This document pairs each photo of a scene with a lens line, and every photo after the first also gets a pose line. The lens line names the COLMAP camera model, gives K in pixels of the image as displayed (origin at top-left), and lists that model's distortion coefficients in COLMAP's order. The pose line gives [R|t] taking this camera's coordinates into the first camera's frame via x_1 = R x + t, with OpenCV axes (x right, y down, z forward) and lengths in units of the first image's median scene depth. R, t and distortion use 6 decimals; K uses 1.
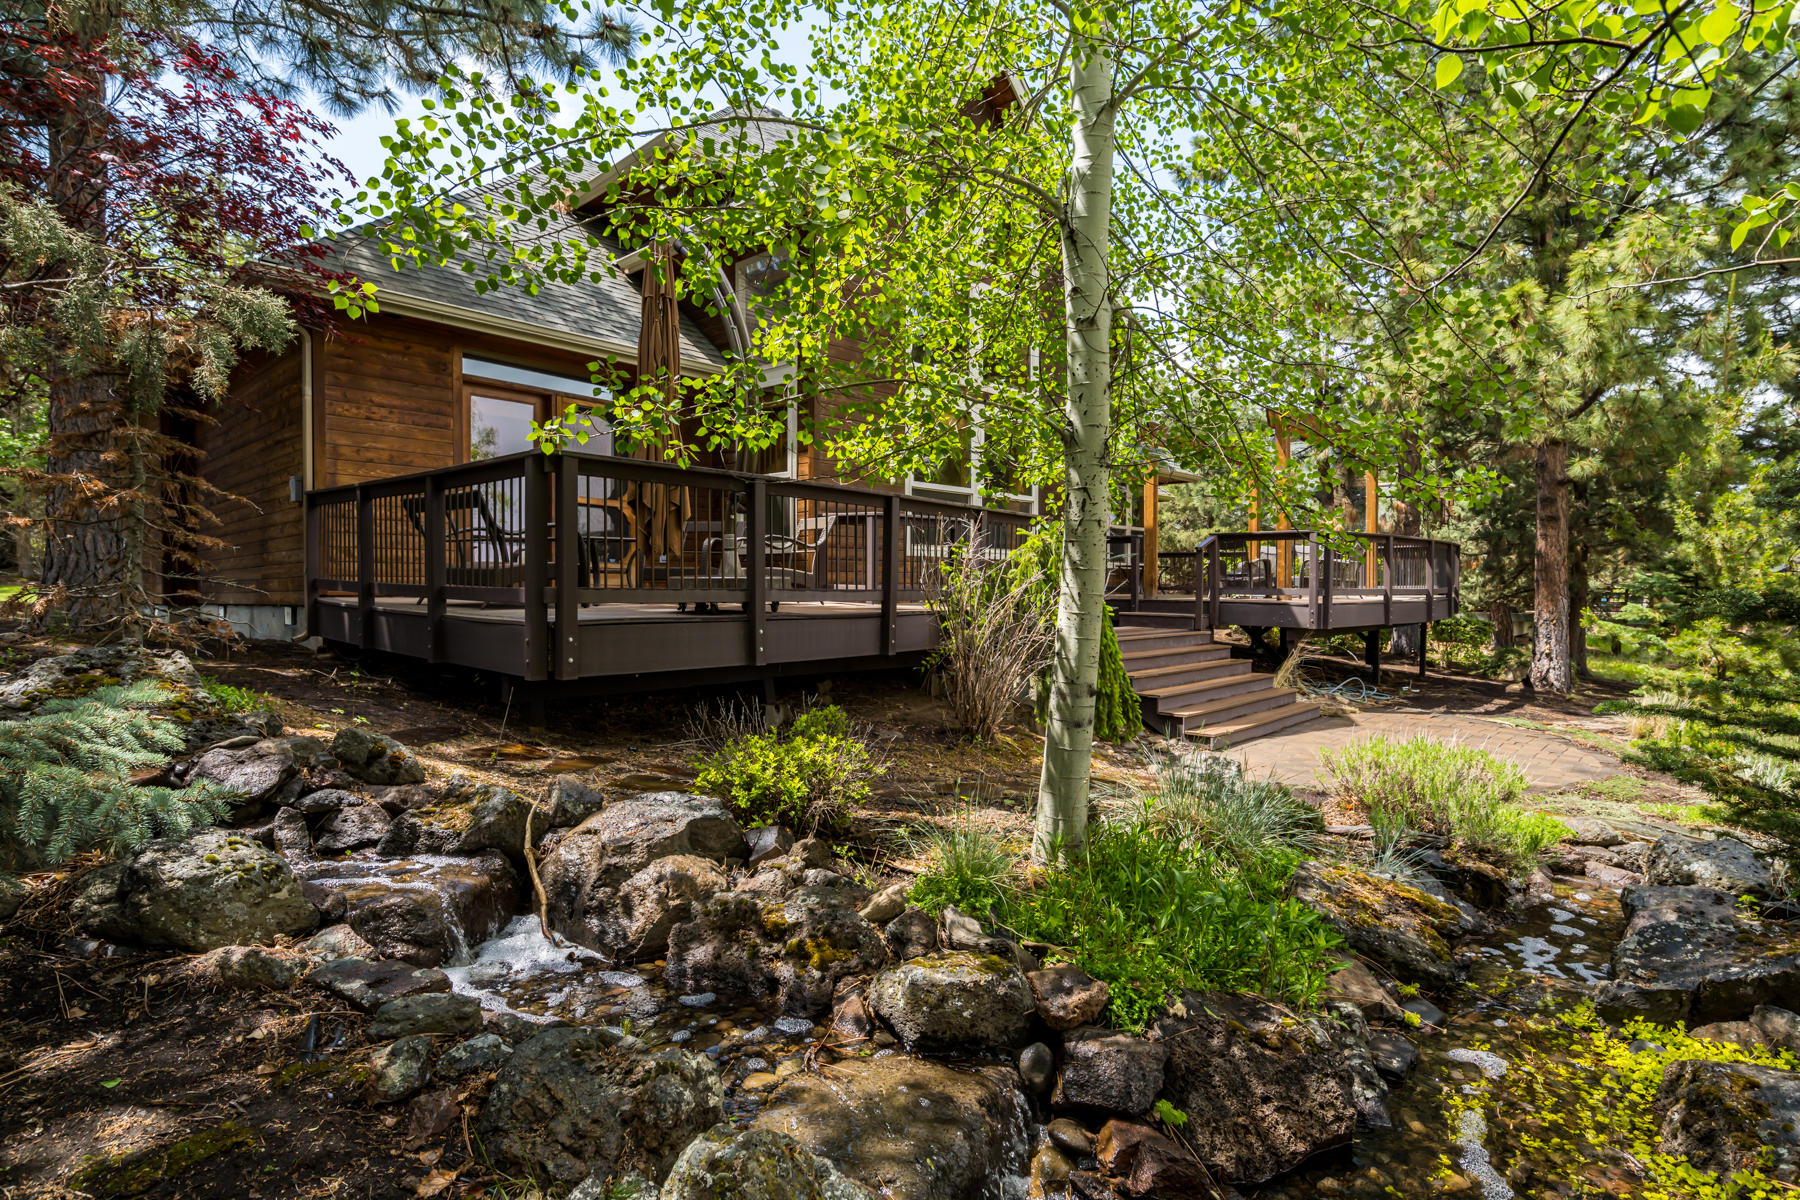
lens RADIAL K [[913.4, 0, 889.9], [0, 913.4, 601.2], [0, 0, 1]] dist [-0.002917, 0.000867]
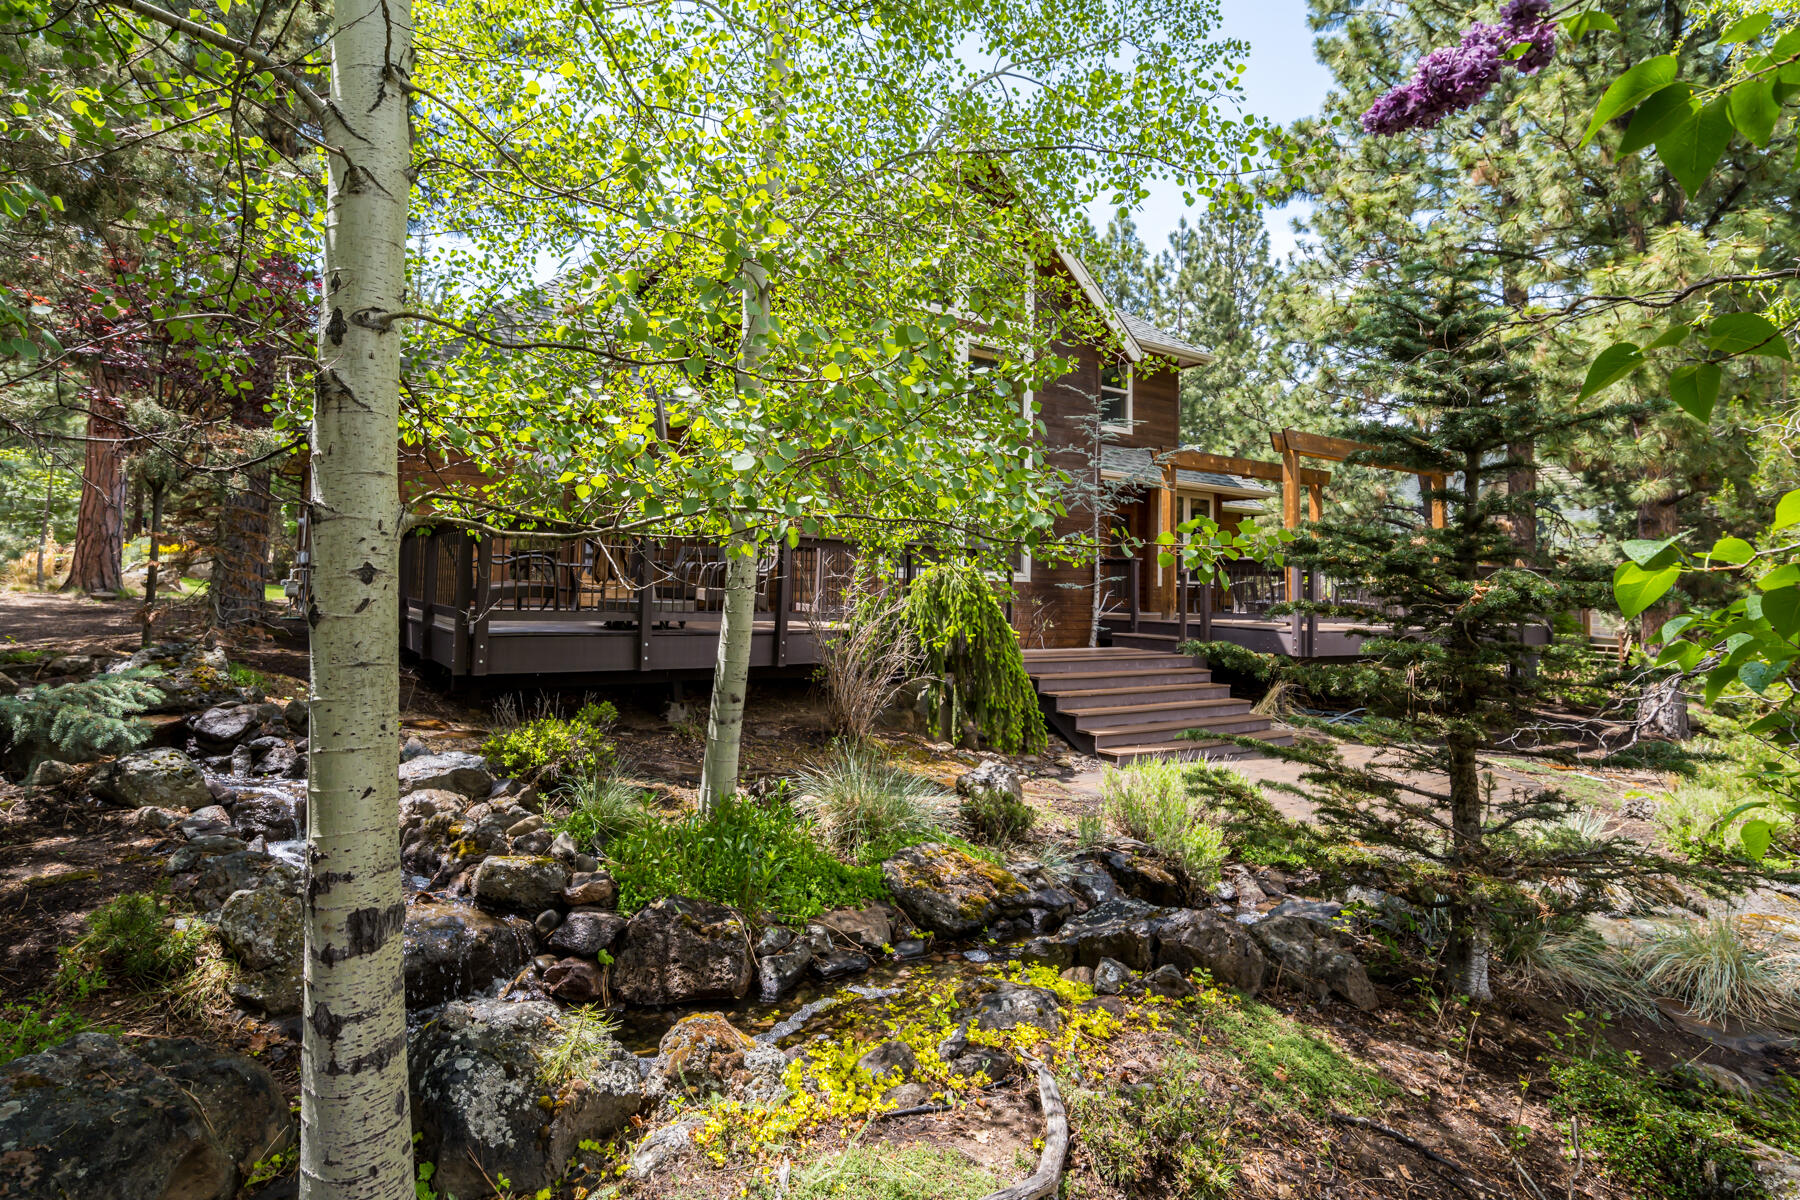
lens RADIAL K [[941.3, 0, 833.2], [0, 941.3, 562.4], [0, 0, 1]] dist [0.000903, 0.000530]
pose [[0.966278, 0.008097, -0.257373, 0.821225], [-0.020441, 0.998763, -0.045320, -0.050165], [0.256688, 0.049053, 0.965249, -0.393473]]
